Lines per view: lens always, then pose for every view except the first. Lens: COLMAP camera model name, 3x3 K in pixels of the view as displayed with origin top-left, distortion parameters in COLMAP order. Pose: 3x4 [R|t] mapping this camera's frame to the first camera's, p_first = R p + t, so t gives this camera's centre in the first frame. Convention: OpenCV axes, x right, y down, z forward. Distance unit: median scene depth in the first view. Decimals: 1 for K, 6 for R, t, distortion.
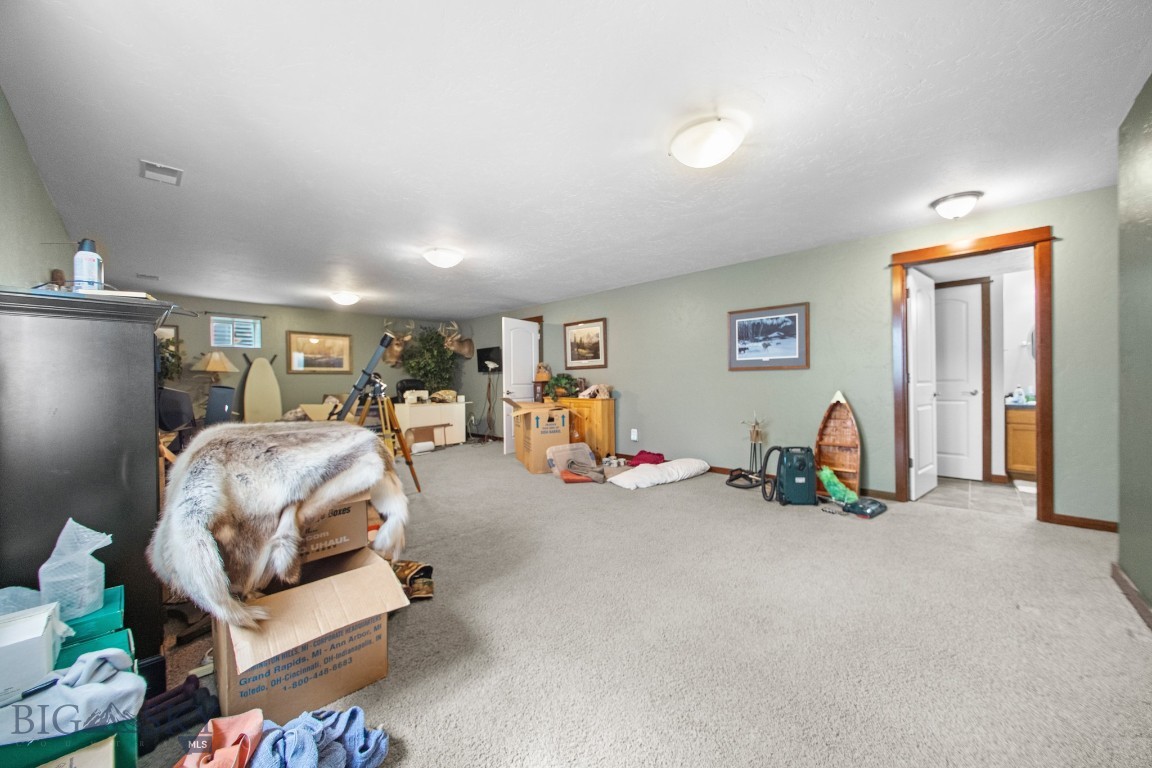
lens RADIAL K [[422.0, 0, 584.1], [0, 422.0, 385.2], [0, 0, 1]] dist [0.000419, 0.000335]
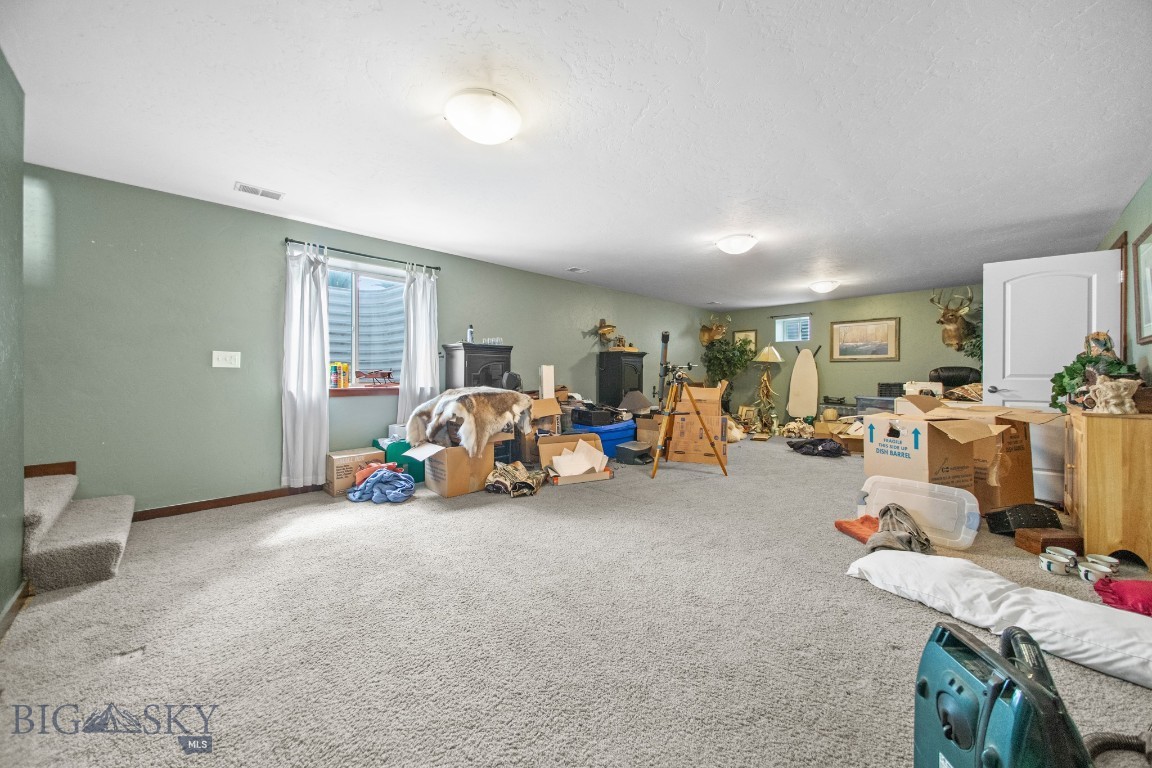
lens RADIAL K [[422.0, 0, 579.9], [0, 422.0, 377.1], [0, 0, 1]] dist [0.000419, 0.000335]
pose [[-0.052601, 0.021141, -0.998392, 0.456037], [-0.009811, 0.999717, 0.021685, -0.007449], [0.998567, 0.010936, -0.052379, 0.471029]]
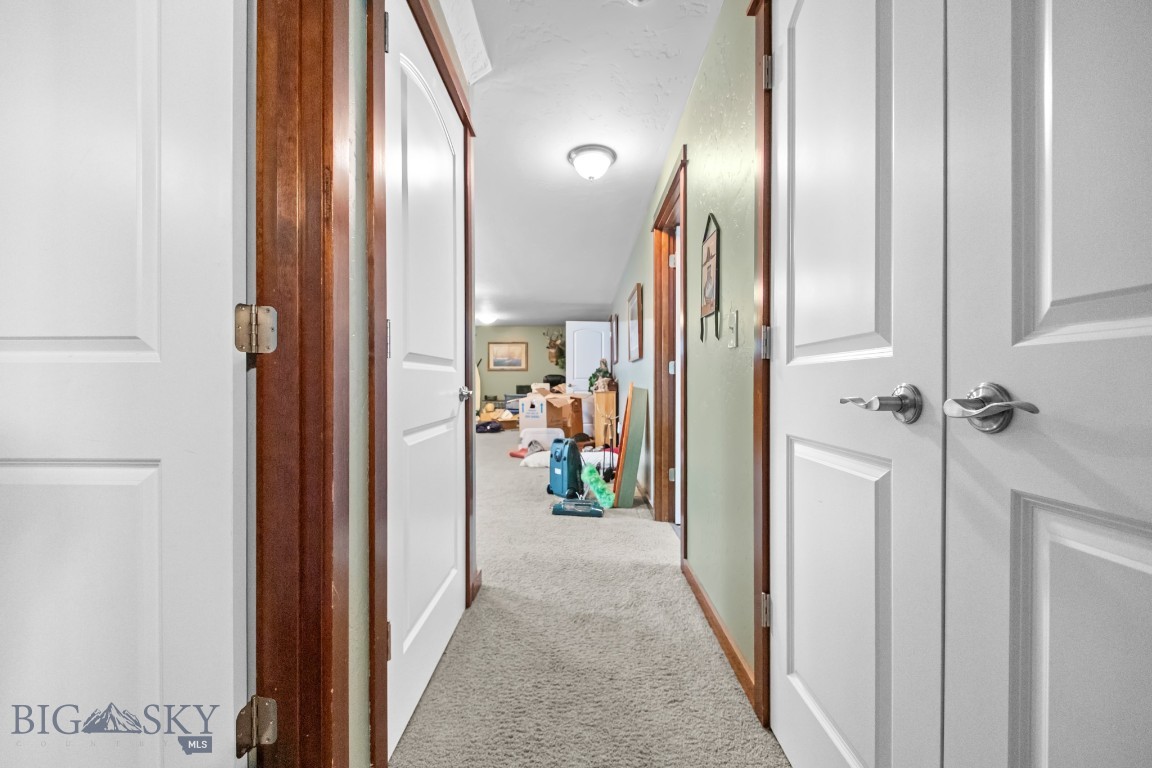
lens RADIAL K [[447.8, 0, 570.4], [0, 447.8, 383.0], [0, 0, 1]] dist [-0.000605, -0.000022]
pose [[0.653671, 0.009656, -0.756717, 0.781532], [-0.012413, 0.999921, 0.002036, 0.009182], [0.756677, 0.008063, 0.653739, 0.203763]]
